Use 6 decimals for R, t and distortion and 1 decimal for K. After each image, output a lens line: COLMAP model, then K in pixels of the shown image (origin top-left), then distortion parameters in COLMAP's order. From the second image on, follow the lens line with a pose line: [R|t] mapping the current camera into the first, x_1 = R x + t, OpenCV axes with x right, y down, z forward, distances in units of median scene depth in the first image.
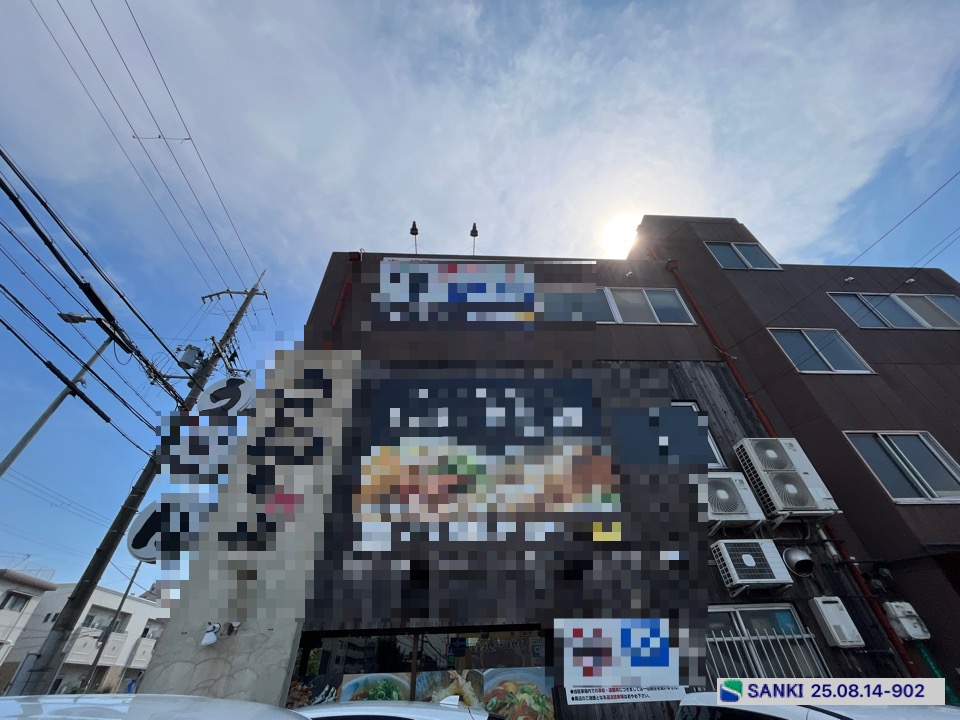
lens RADIAL K [[386.9, 0, 477.4], [0, 386.9, 359.5], [0, 0, 1]] dist [-0.002953, 0.000581]
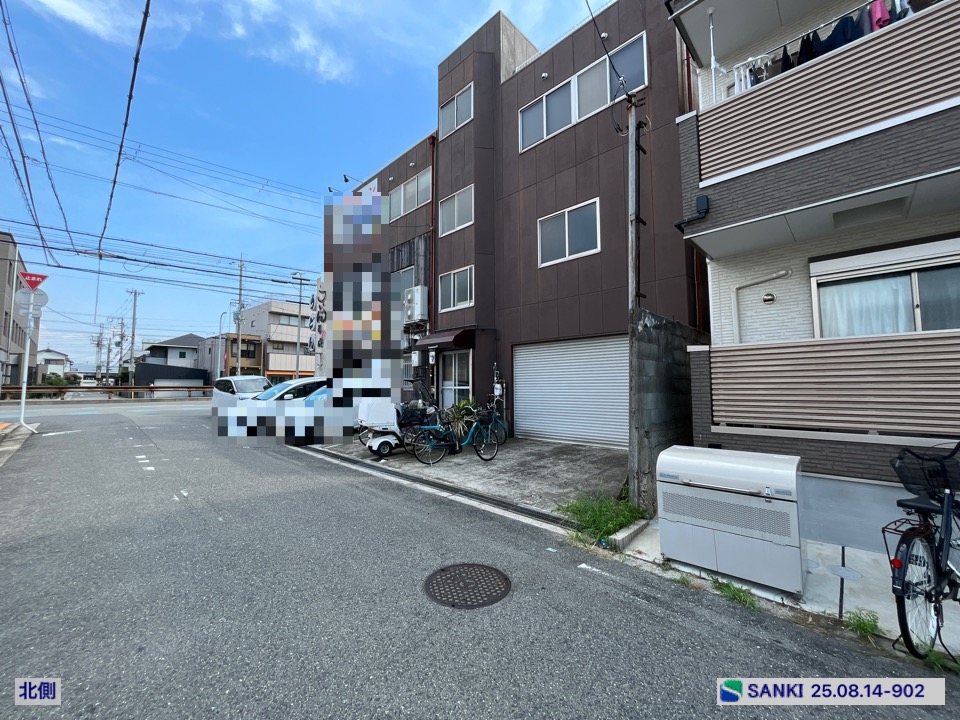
lens RADIAL K [[386.9, 0, 477.6], [0, 386.9, 359.8], [0, 0, 1]] dist [-0.002953, 0.000581]
pose [[0.679105, -0.022818, -0.733686, 2.788288], [0.463271, 0.788630, 0.404280, -0.193712], [0.569382, -0.614445, 0.546134, -0.221661]]
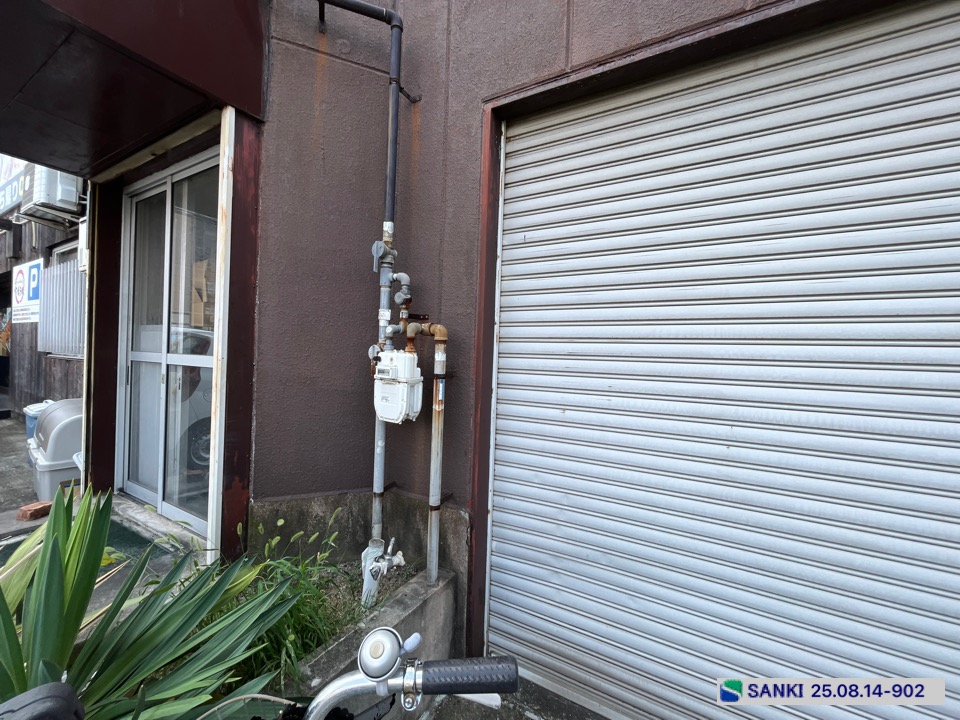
lens RADIAL K [[386.9, 0, 479.5], [0, 386.9, 359.5], [0, 0, 1]] dist [-0.002953, 0.000581]
pose [[0.838959, 0.064577, -0.540349, 1.684295], [0.305046, 0.766466, 0.565223, 0.563362], [0.450660, -0.639031, 0.623334, 0.628817]]
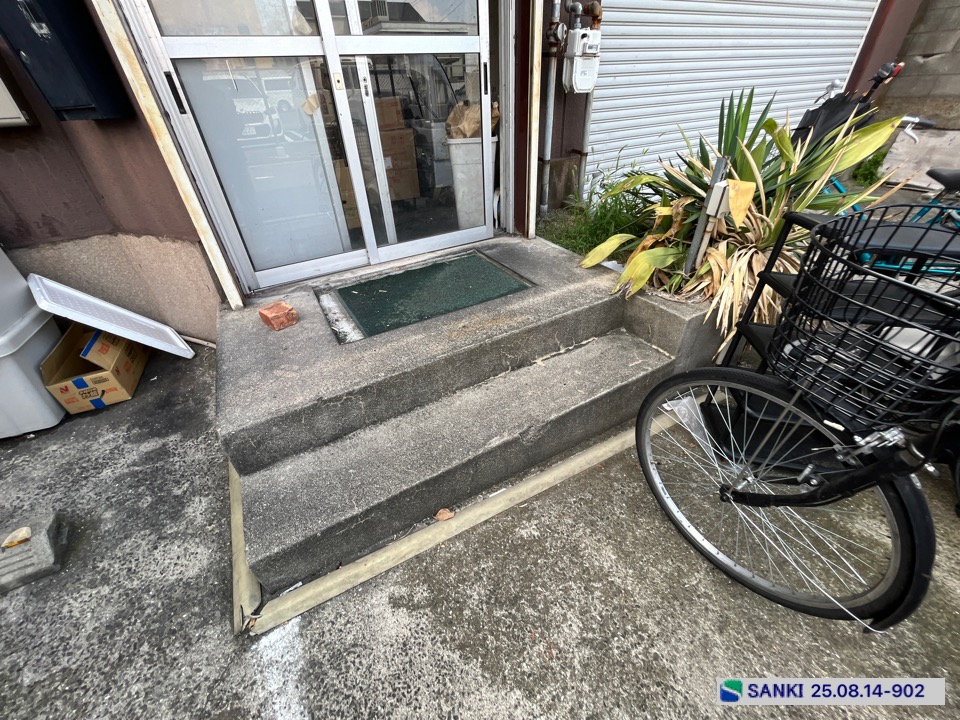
lens RADIAL K [[386.9, 0, 476.3], [0, 386.9, 359.6], [0, 0, 1]] dist [-0.002953, 0.000581]
pose [[0.895726, -0.263584, 0.358049, 1.137118], [-0.274623, 0.305322, 0.911790, 0.481103], [-0.349653, -0.915042, 0.201099, 0.439569]]
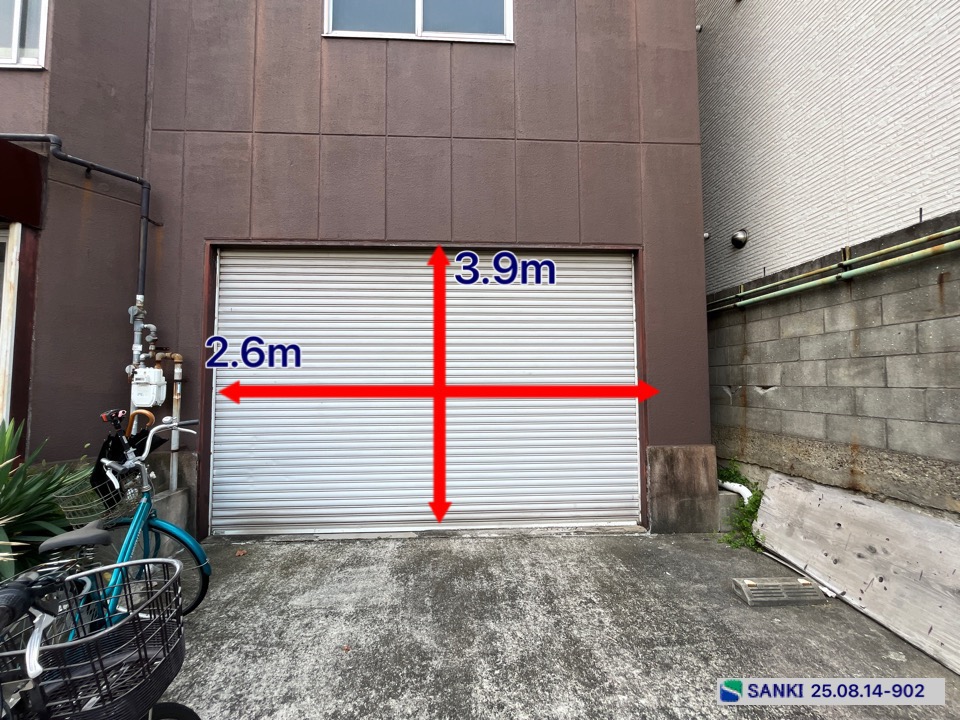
lens RADIAL K [[386.9, 0, 476.5], [0, 386.9, 359.5], [0, 0, 1]] dist [-0.002953, 0.000581]
pose [[0.999623, 0.027330, -0.002750, 1.934808], [-0.020010, 0.793167, 0.608675, 0.355935], [0.018817, -0.608391, 0.793415, 0.372365]]
